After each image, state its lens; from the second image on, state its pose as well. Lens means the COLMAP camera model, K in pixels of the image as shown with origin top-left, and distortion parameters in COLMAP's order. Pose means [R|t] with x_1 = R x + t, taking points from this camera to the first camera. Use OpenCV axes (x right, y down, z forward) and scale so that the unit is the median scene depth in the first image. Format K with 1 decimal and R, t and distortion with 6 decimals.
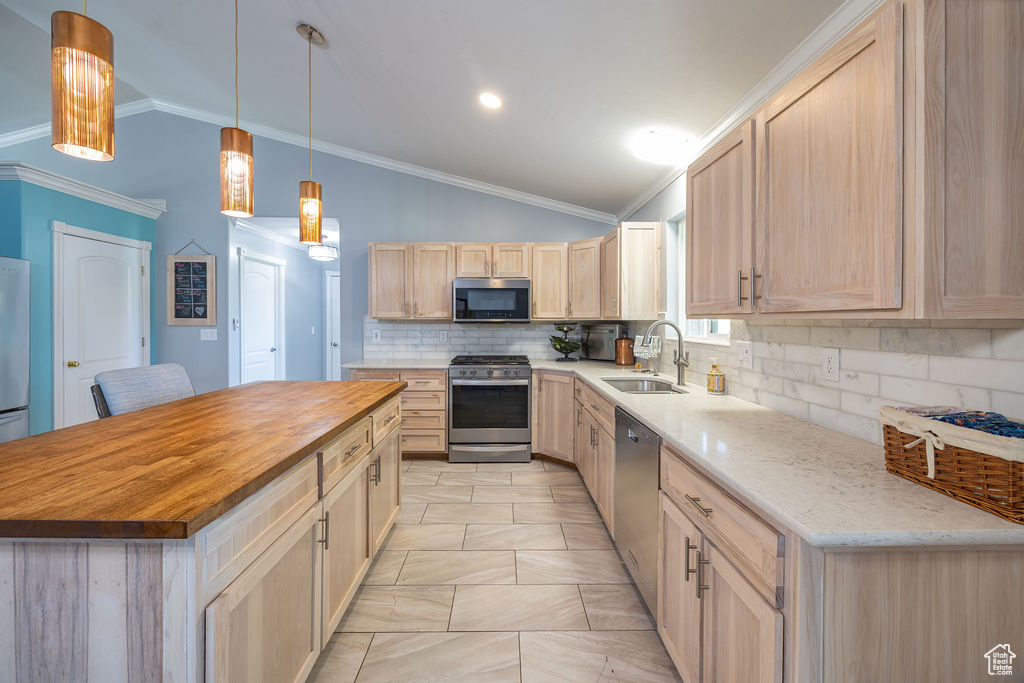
lens RADIAL K [[410.4, 0, 515.7], [0, 410.4, 323.2], [0, 0, 1]] dist [-0.003350, 0.000438]
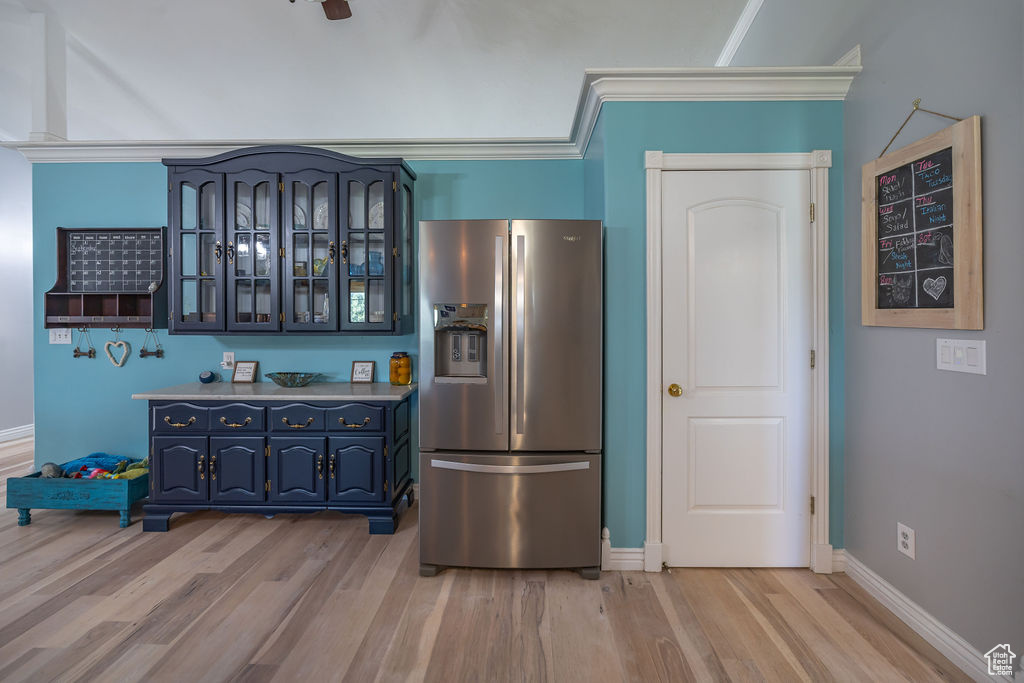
lens RADIAL K [[410.4, 0, 527.2], [0, 410.4, 315.4], [0, 0, 1]] dist [-0.003350, 0.000438]
pose [[-0.039870, -0.001583, -0.999204, -0.395290], [-0.003946, 0.999991, -0.001427, -0.003940], [0.999197, 0.003886, -0.039875, 0.655803]]
